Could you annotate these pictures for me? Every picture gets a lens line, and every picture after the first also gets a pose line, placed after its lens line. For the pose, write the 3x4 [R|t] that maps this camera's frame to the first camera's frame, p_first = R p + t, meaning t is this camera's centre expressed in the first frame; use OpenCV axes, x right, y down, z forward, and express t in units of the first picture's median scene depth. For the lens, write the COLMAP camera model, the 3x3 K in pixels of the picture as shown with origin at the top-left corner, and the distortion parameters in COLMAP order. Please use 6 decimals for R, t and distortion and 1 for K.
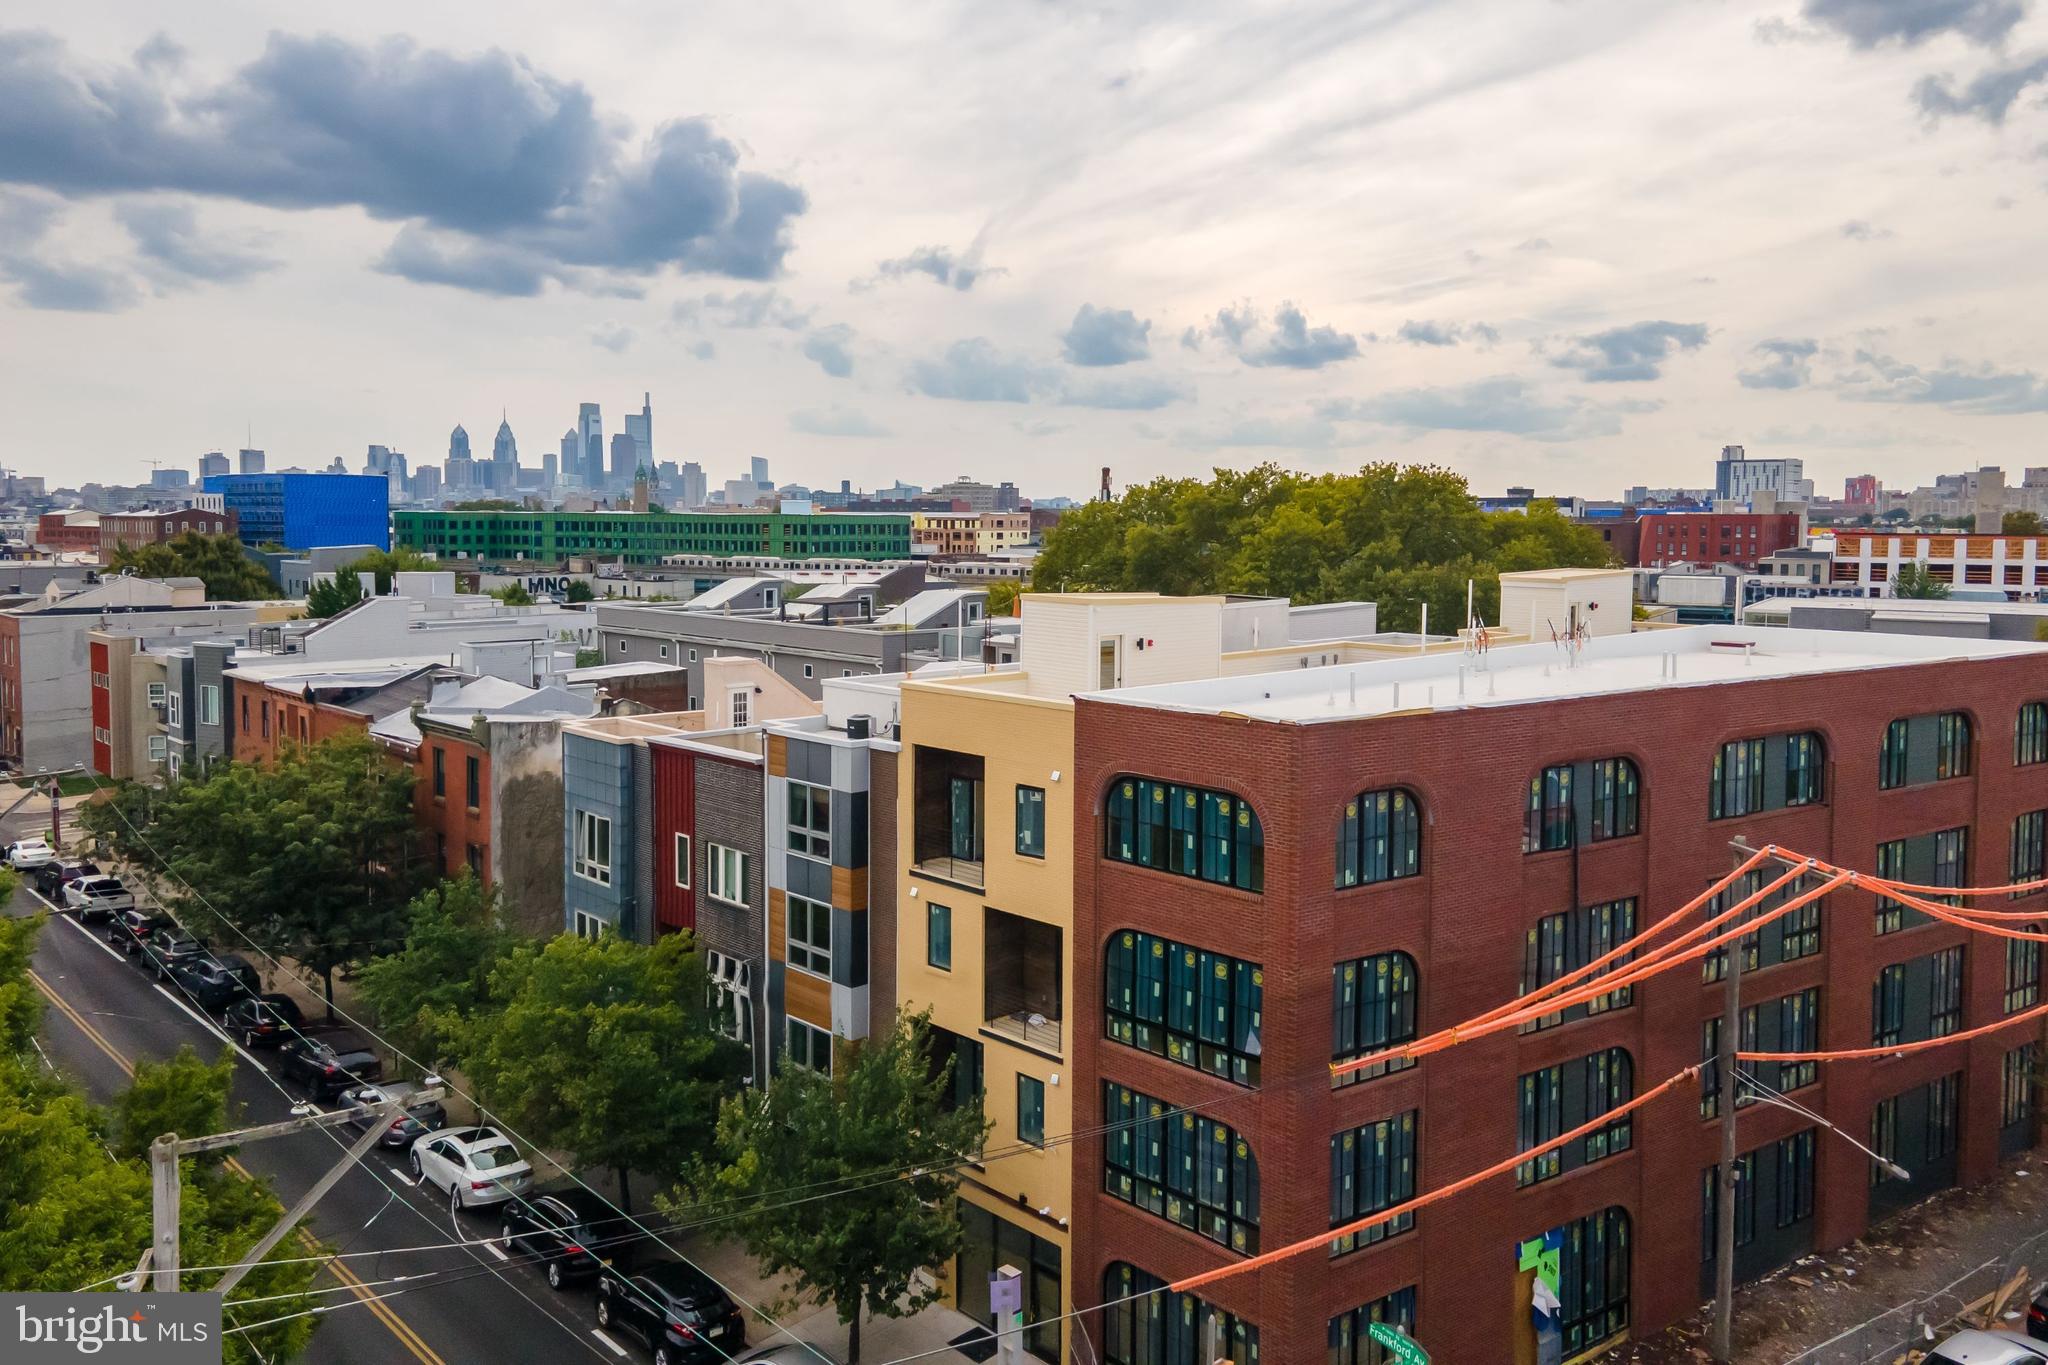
lens RADIAL K [[1519.5, 0, 1048.7], [0, 1519.5, 676.1], [0, 0, 1]] dist [0.034967, 0.005058]
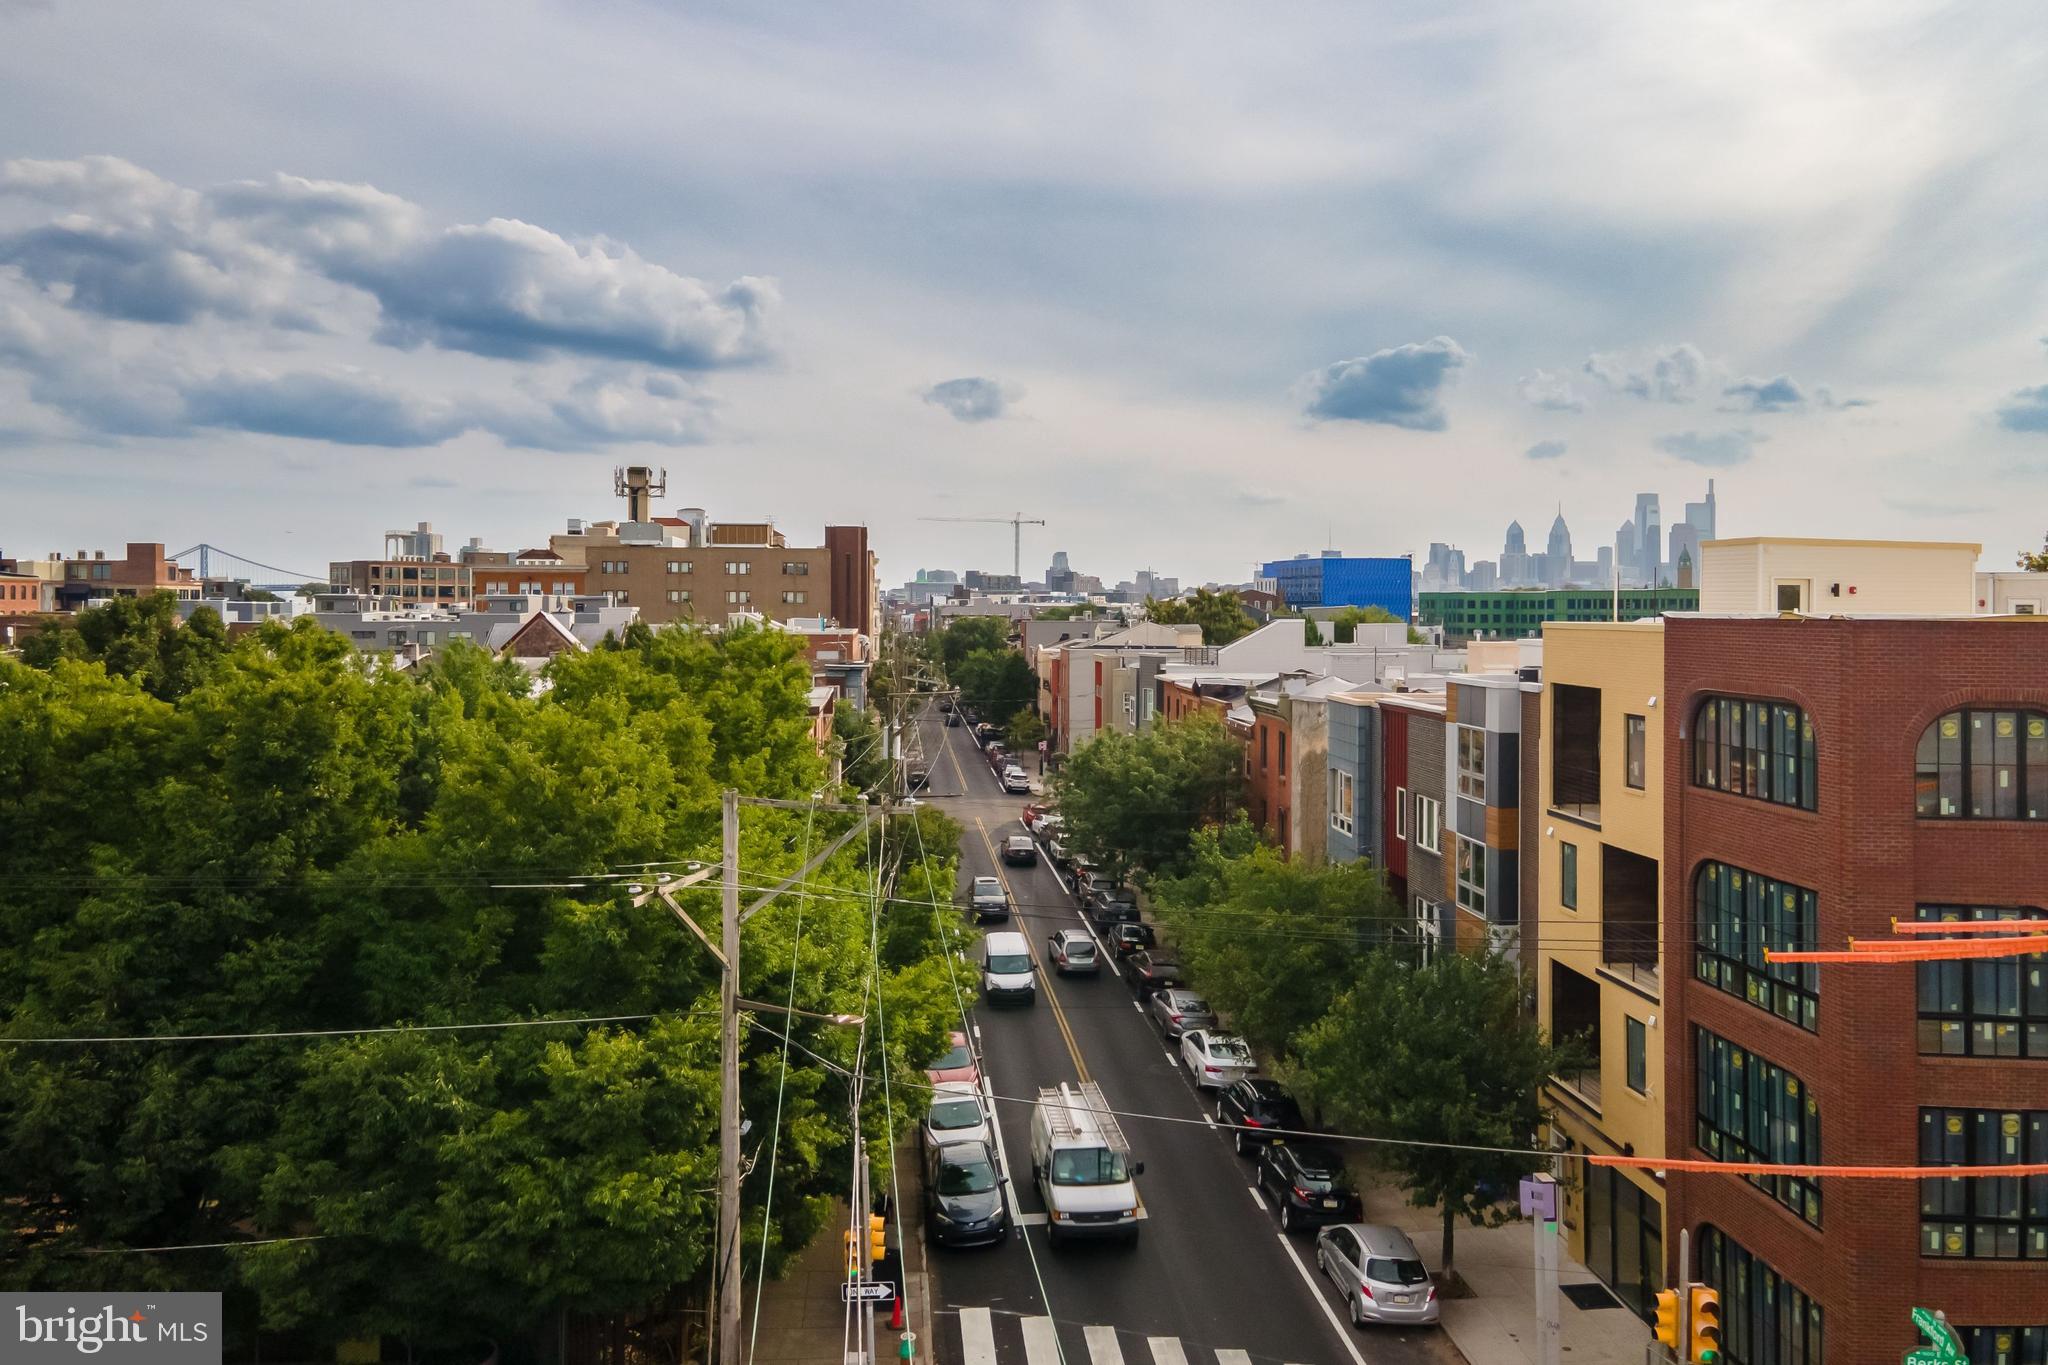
lens RADIAL K [[1519.5, 0, 1048.7], [0, 1519.5, 676.1], [0, 0, 1]] dist [0.034967, 0.005058]
pose [[0.781241, 0.016855, -0.624001, 0.277527], [-0.057529, 0.997325, -0.045086, 0.102657], [0.621572, 0.071121, 0.780122, -0.004896]]
